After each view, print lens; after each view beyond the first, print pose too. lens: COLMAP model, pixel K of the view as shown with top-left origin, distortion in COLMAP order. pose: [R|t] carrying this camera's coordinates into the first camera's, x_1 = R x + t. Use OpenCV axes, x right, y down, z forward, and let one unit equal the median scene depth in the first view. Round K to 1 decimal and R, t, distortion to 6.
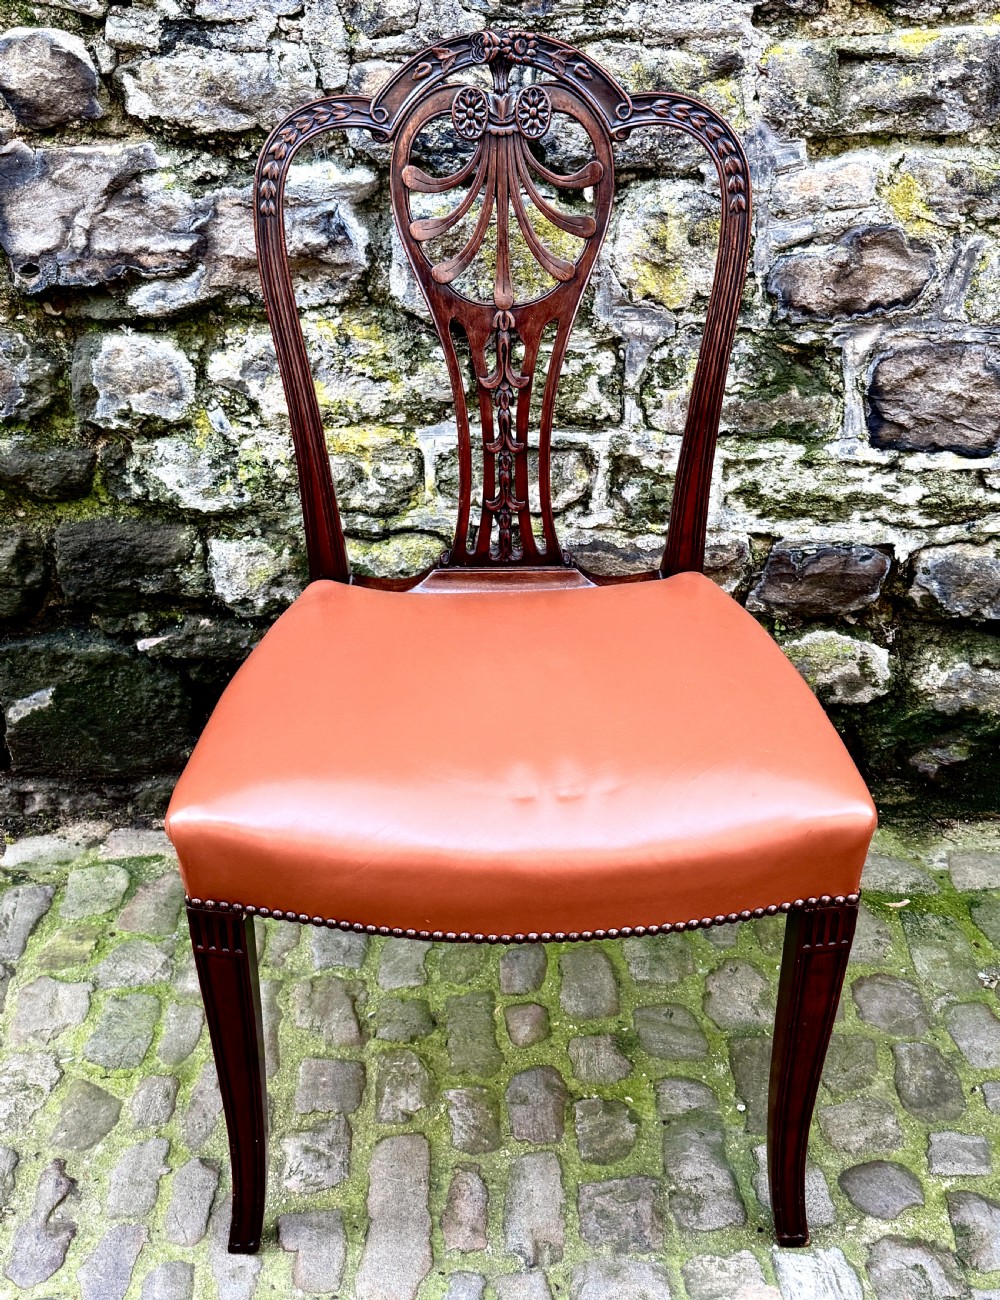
lens RADIAL K [[1368.1, 0, 483.0], [0, 1368.1, 639.7], [0, 0, 1]] dist [0.148347, -0.291187]
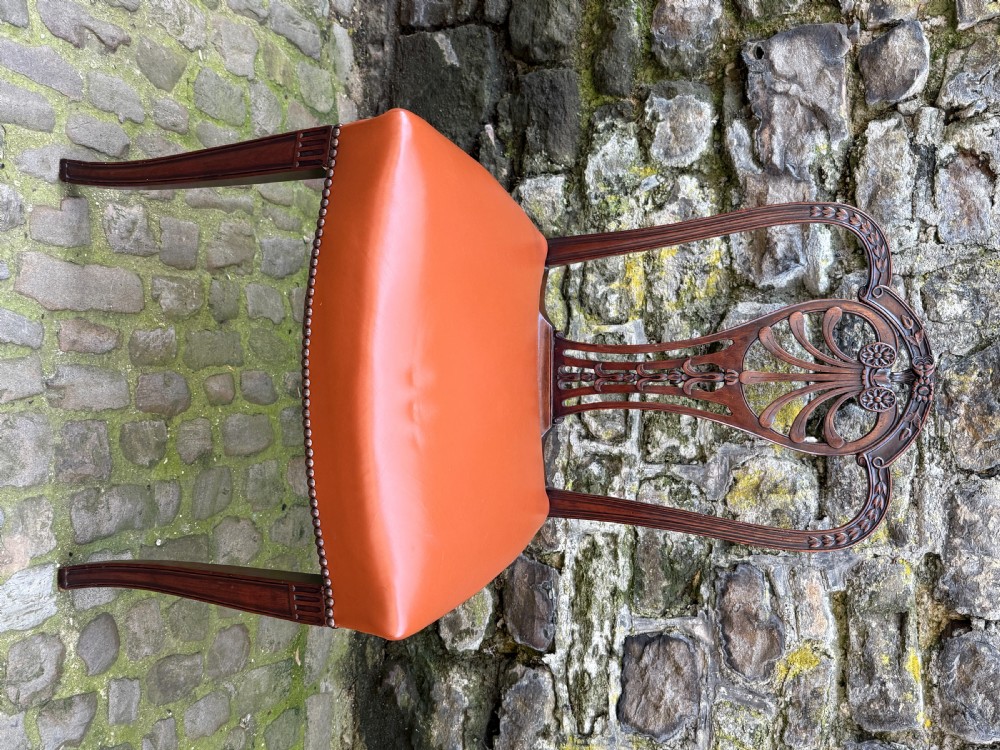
lens RADIAL K [[884.0, 0, 492.9], [0, 884.0, 379.7], [0, 0, 1]] dist [0.150279, -0.326574]
pose [[-0.016921, 0.999811, -0.009573, 0.026138], [-0.997527, -0.017534, -0.068067, 0.065286], [-0.068222, 0.008398, 0.997635, 0.086229]]
